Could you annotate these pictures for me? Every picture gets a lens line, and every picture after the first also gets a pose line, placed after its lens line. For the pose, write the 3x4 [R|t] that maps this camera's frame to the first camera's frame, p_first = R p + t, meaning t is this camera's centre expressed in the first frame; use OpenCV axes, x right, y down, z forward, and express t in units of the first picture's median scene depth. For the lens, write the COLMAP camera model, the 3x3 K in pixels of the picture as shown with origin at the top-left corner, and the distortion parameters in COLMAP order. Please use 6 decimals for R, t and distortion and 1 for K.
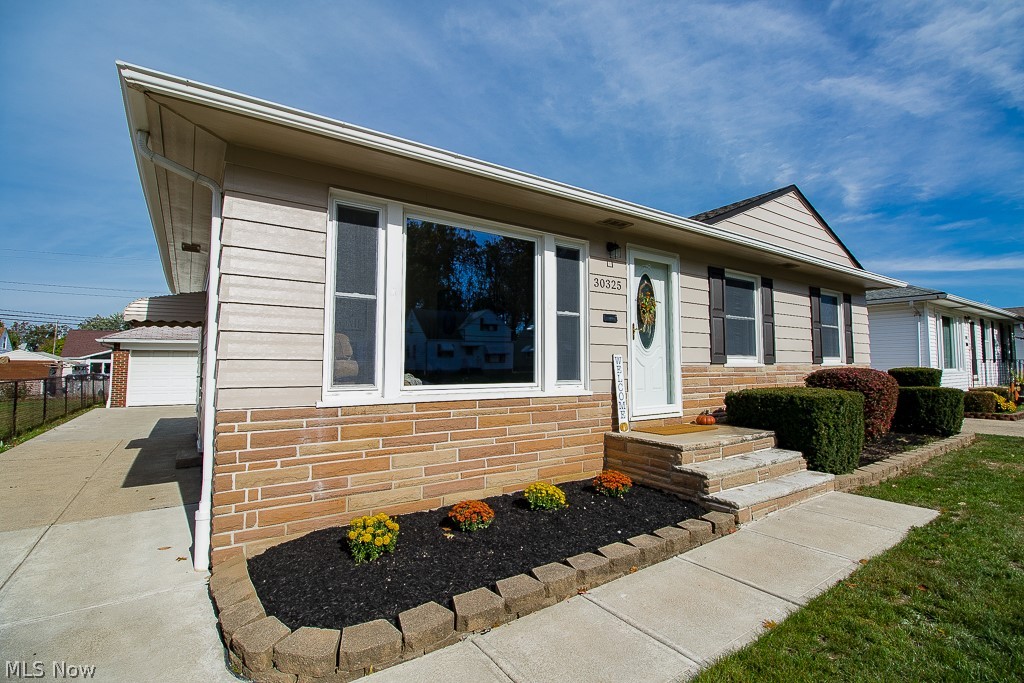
lens RADIAL K [[480.6, 0, 513.5], [0, 480.6, 339.4], [0, 0, 1]] dist [-0.011867, -0.001653]
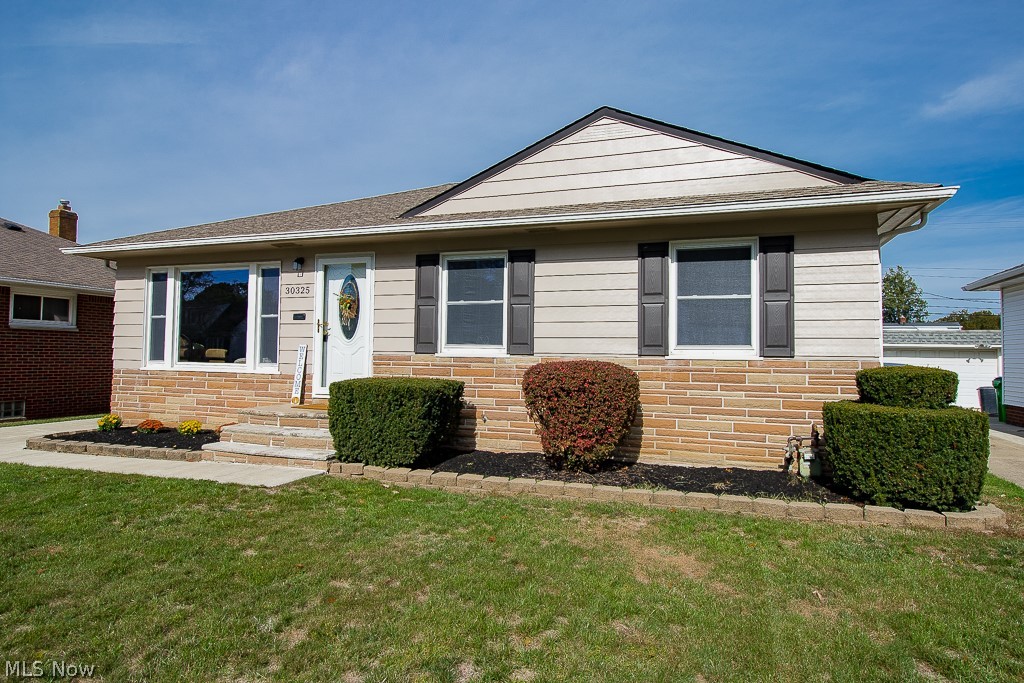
lens RADIAL K [[613.1, 0, 511.0], [0, 613.1, 338.1], [0, 0, 1]] dist [-0.002605, -0.000599]
pose [[0.576899, -0.013755, -0.816700, 1.941077], [0.030735, 0.999516, 0.004876, 0.023926], [0.816237, -0.027914, 0.577043, 0.526889]]
